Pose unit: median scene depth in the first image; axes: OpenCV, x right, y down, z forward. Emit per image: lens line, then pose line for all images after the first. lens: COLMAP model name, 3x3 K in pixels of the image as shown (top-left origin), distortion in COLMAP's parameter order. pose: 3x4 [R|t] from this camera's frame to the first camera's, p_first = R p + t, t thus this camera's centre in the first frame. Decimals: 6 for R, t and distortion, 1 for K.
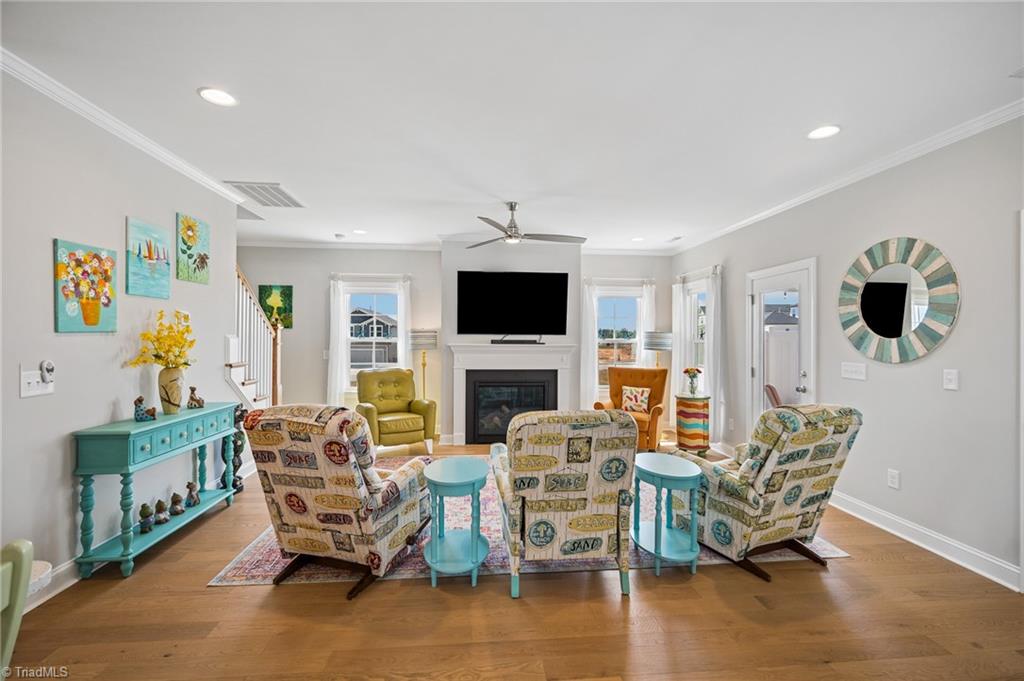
lens RADIAL K [[448.5, 0, 513.2], [0, 448.5, 338.1], [0, 0, 1]] dist [-0.010823, 0.002409]
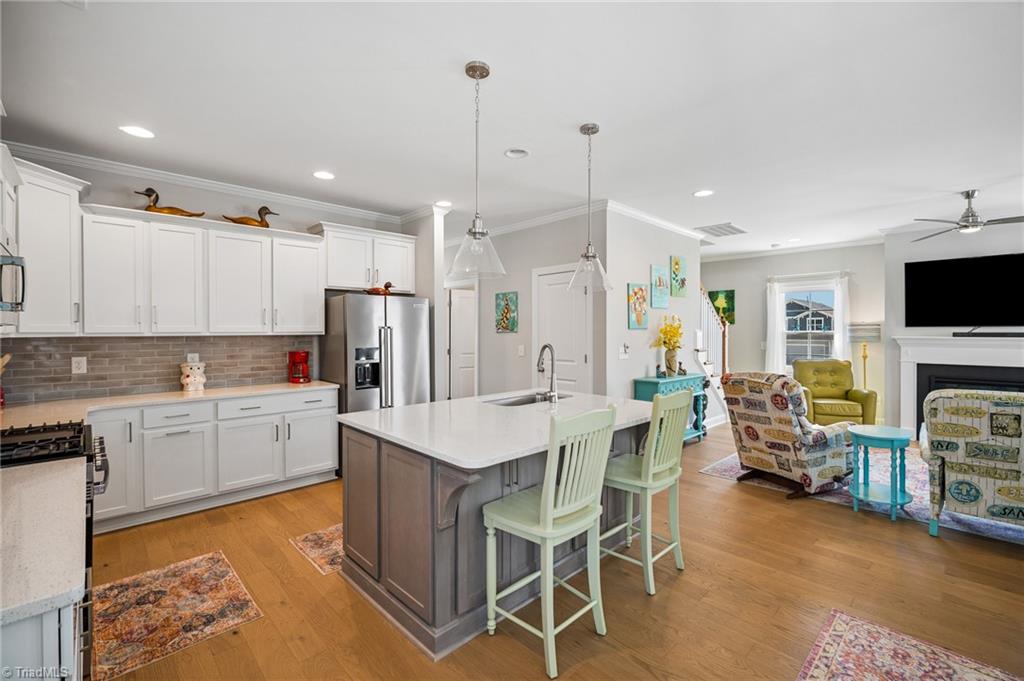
lens RADIAL K [[448.5, 0, 511.1], [0, 448.5, 333.4], [0, 0, 1]] dist [-0.010823, 0.002409]
pose [[0.625437, -0.003023, -0.780269, 0.210422], [0.004382, 0.999990, -0.000362, 0.004865], [0.780263, -0.003192, 0.625444, -0.623202]]
